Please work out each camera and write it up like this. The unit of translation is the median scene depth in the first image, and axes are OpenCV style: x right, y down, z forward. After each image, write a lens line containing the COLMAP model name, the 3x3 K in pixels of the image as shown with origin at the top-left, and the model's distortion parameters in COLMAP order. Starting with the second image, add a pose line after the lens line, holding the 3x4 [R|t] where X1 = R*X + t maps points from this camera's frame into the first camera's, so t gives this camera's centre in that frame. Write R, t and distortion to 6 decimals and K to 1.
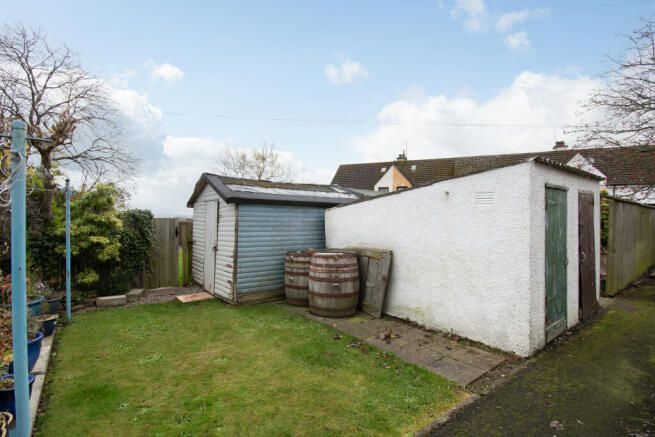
lens RADIAL K [[317.0, 0, 327.5], [0, 317.0, 218.5], [0, 0, 1]] dist [-0.001944, -0.000775]
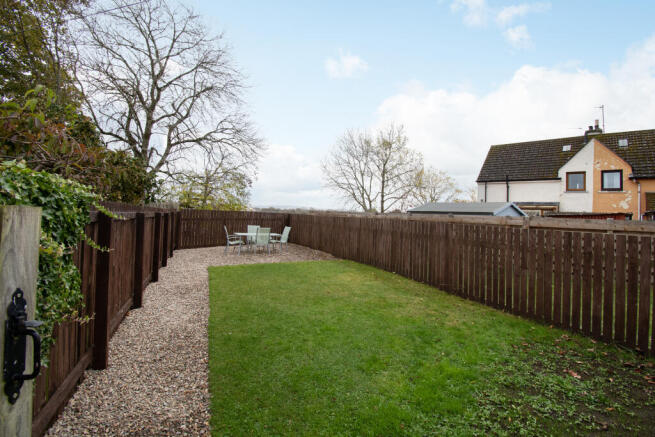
lens RADIAL K [[291.6, 0, 331.4], [0, 291.6, 216.4], [0, 0, 1]] dist [-0.000633, -0.000101]
pose [[0.944090, 0.035214, -0.327802, -0.144942], [-0.028398, 0.999270, 0.025558, -0.004840], [0.328462, -0.014820, 0.944401, 0.308983]]
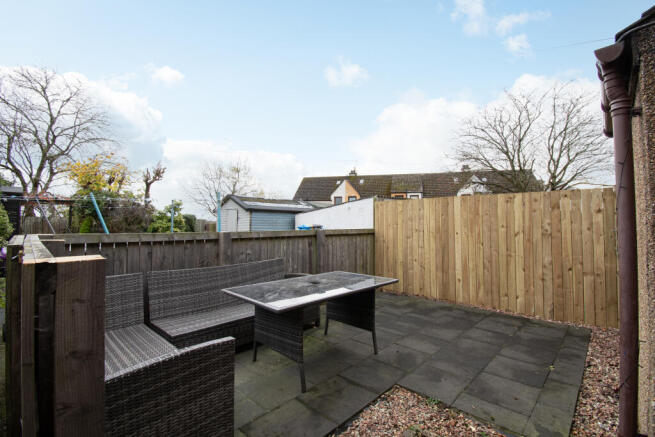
lens RADIAL K [[291.6, 0, 331.4], [0, 291.6, 216.4], [0, 0, 1]] dist [-0.000633, -0.000101]
pose [[0.990959, 0.002136, 0.134146, -0.007224], [0.000660, 0.999784, -0.020795, 0.004999], [-0.134161, 0.020695, 0.990743, -0.195485]]
